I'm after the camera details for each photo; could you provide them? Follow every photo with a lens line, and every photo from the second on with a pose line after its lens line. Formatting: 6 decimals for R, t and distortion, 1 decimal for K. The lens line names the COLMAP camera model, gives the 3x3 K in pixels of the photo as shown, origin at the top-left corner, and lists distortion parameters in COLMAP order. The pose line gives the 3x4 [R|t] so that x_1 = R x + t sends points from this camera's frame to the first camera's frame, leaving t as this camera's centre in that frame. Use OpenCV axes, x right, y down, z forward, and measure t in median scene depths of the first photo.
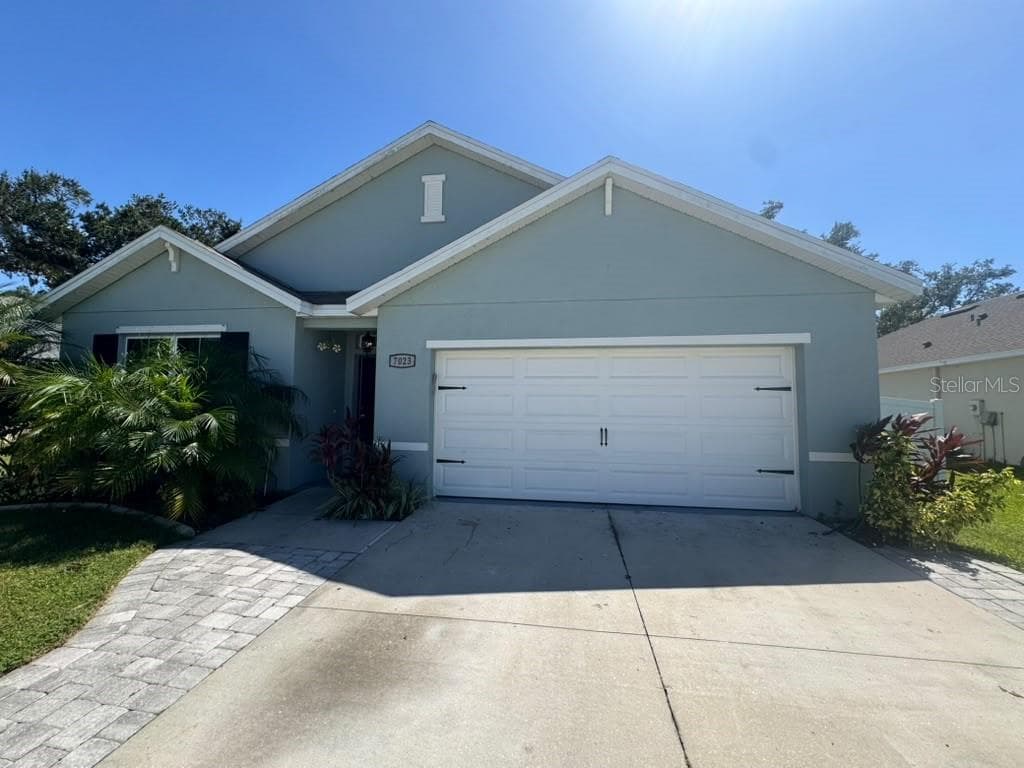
lens RADIAL K [[419.5, 0, 510.6], [0, 419.5, 385.2], [0, 0, 1]] dist [-0.000881, 0.001316]
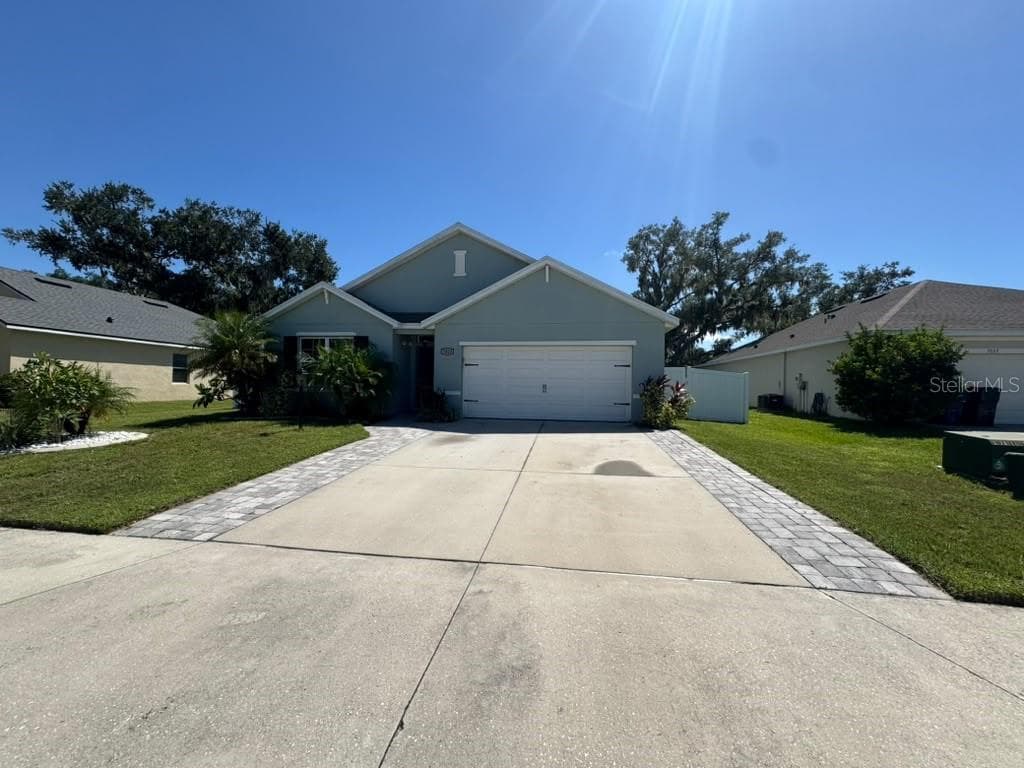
lens RADIAL K [[419.5, 0, 510.6], [0, 419.5, 385.2], [0, 0, 1]] dist [-0.000881, 0.001316]
pose [[0.999990, 0.003934, 0.002315, 0.040898], [-0.004055, 0.998495, 0.054700, -0.006129], [-0.002096, -0.054709, 0.998500, -0.940744]]
